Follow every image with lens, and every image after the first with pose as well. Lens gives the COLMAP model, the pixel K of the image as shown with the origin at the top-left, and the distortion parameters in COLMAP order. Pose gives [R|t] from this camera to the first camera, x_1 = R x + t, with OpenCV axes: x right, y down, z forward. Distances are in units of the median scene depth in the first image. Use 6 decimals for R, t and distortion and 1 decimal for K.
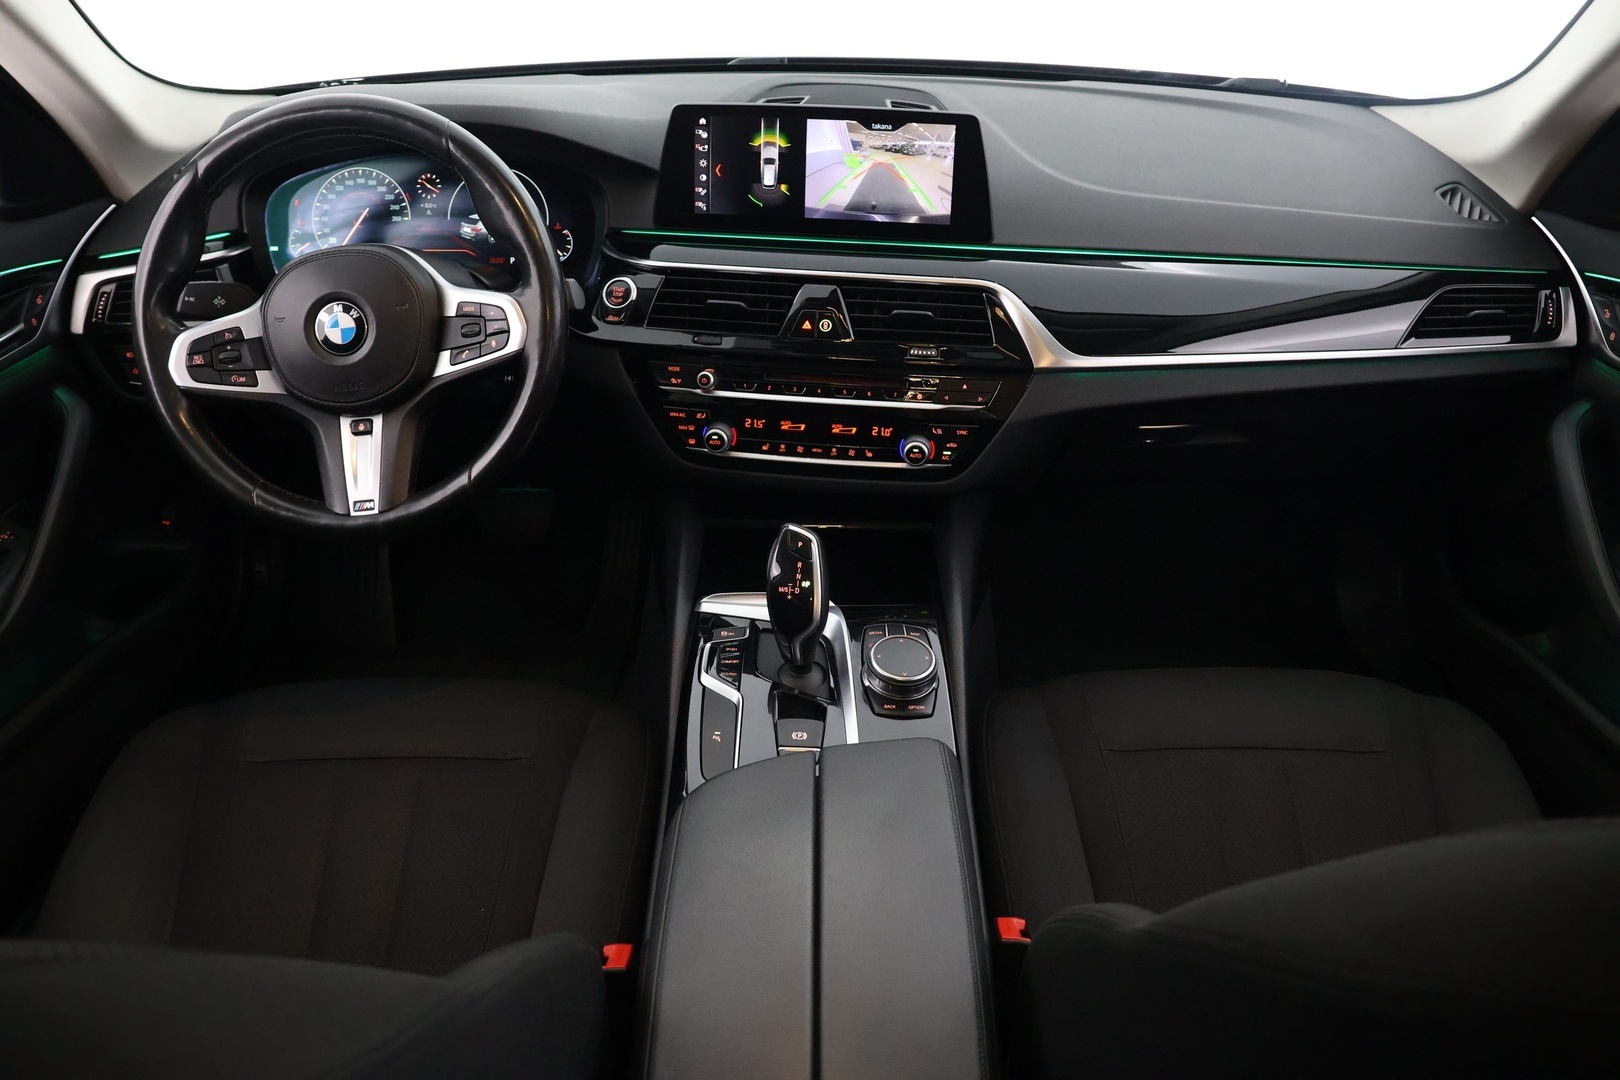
lens RADIAL K [[1325.8, 0, 810.0], [0, 1325.8, 540.0], [0, 0, 1]] dist [-0.175172, 0.196161]
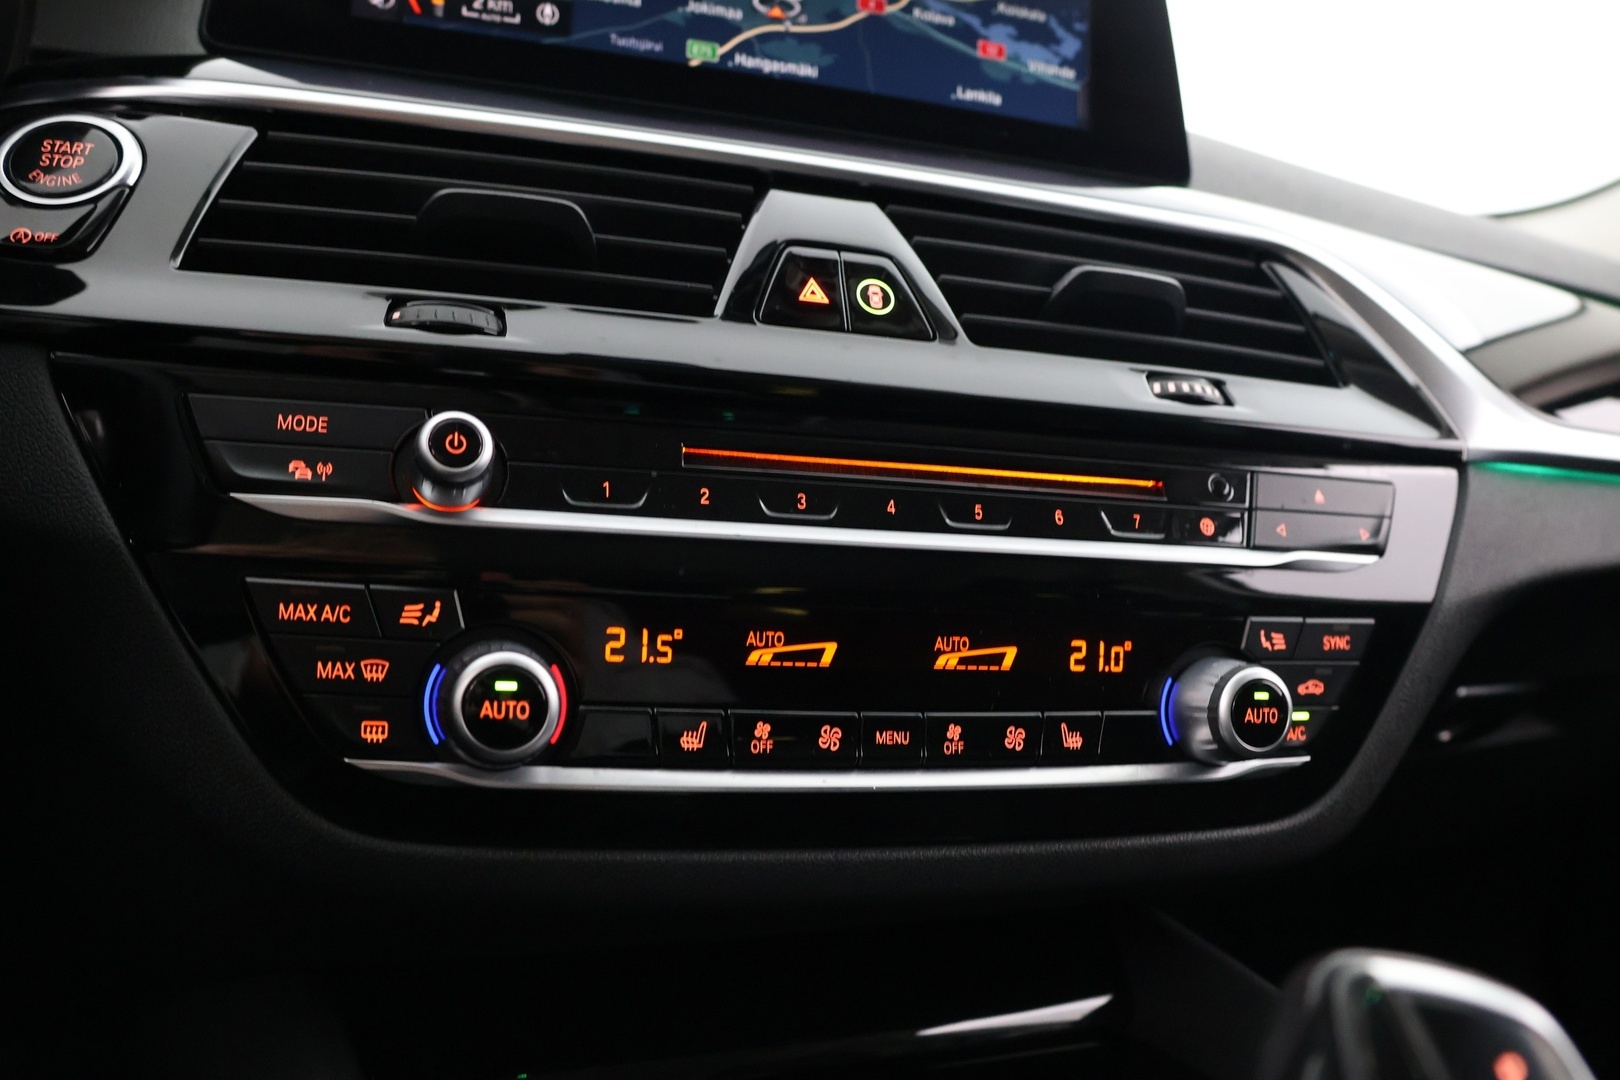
lens RADIAL K [[1325.8, 0, 810.0], [0, 1325.8, 540.0], [0, 0, 1]] dist [-0.175172, 0.196161]
pose [[0.902877, 0.028643, 0.428944, -0.120108], [0.148386, 0.915693, -0.373481, -0.009627], [-0.403478, 0.400857, 0.822508, 0.780043]]
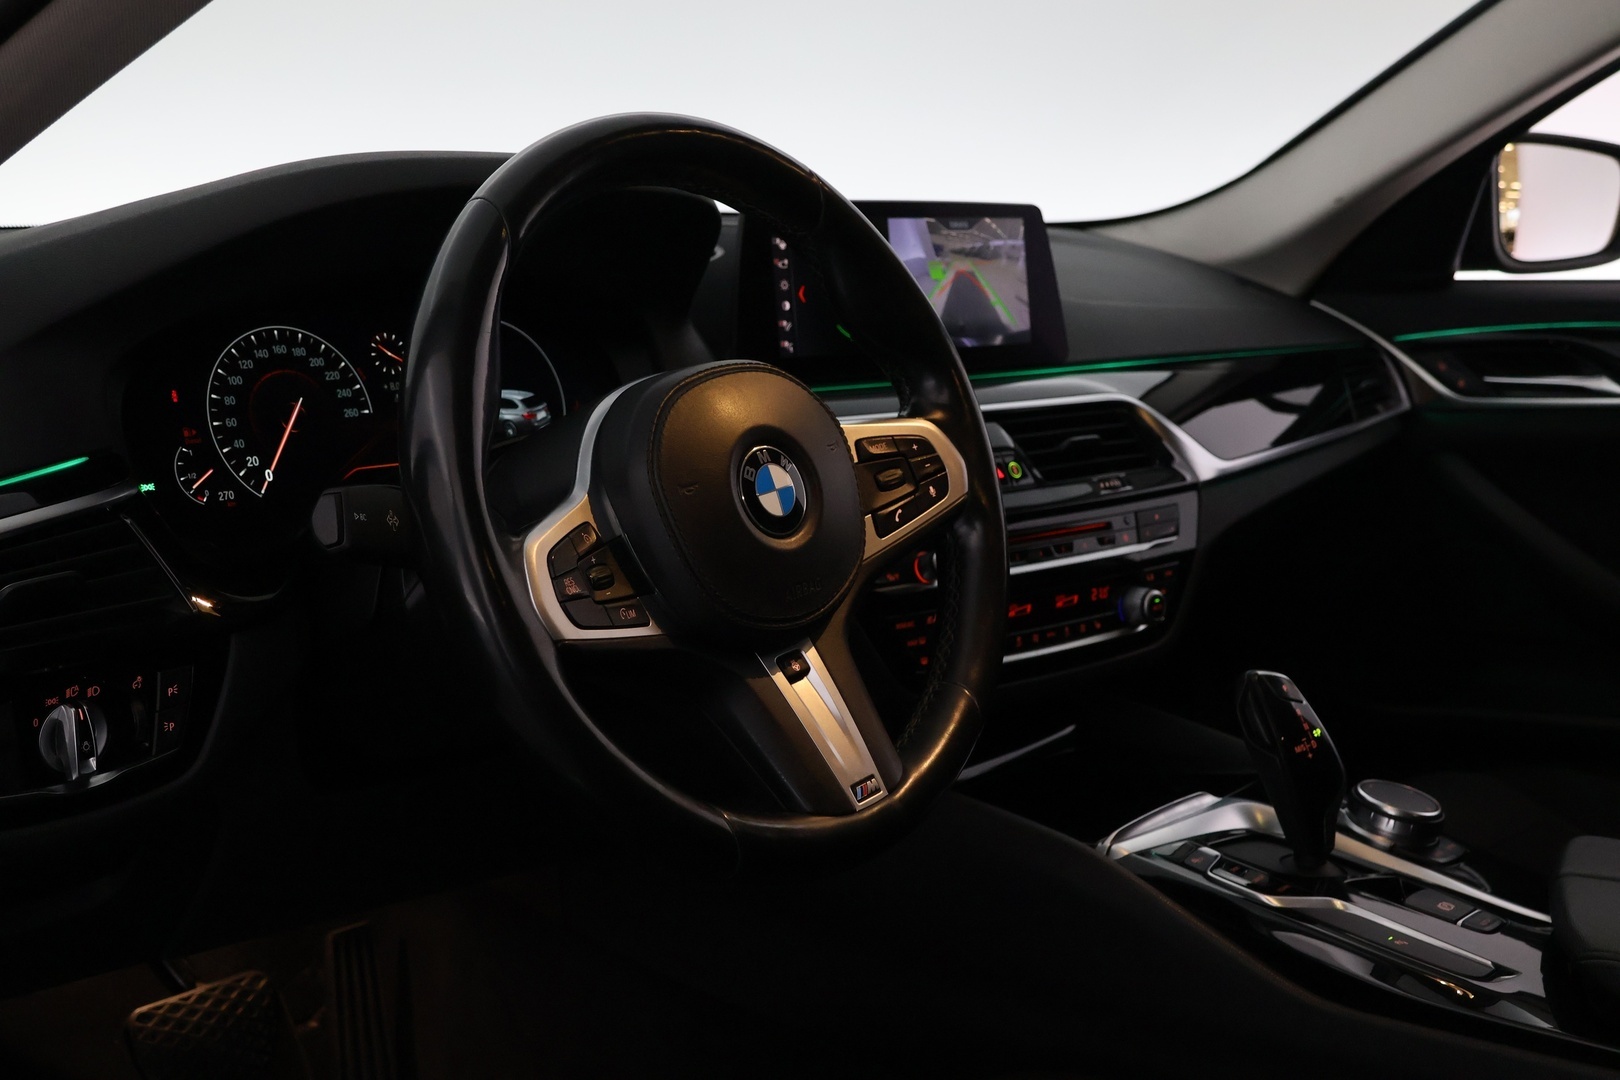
lens RADIAL K [[1824.7, 0, 810.0], [0, 1824.7, 540.0], [0, 0, 1]] dist [0.003059, 0.007083]
pose [[0.659941, -0.139786, 0.738199, -0.821792], [0.353854, 0.924571, -0.141264, -0.020674], [-0.662771, 0.354441, 0.659626, 0.402822]]
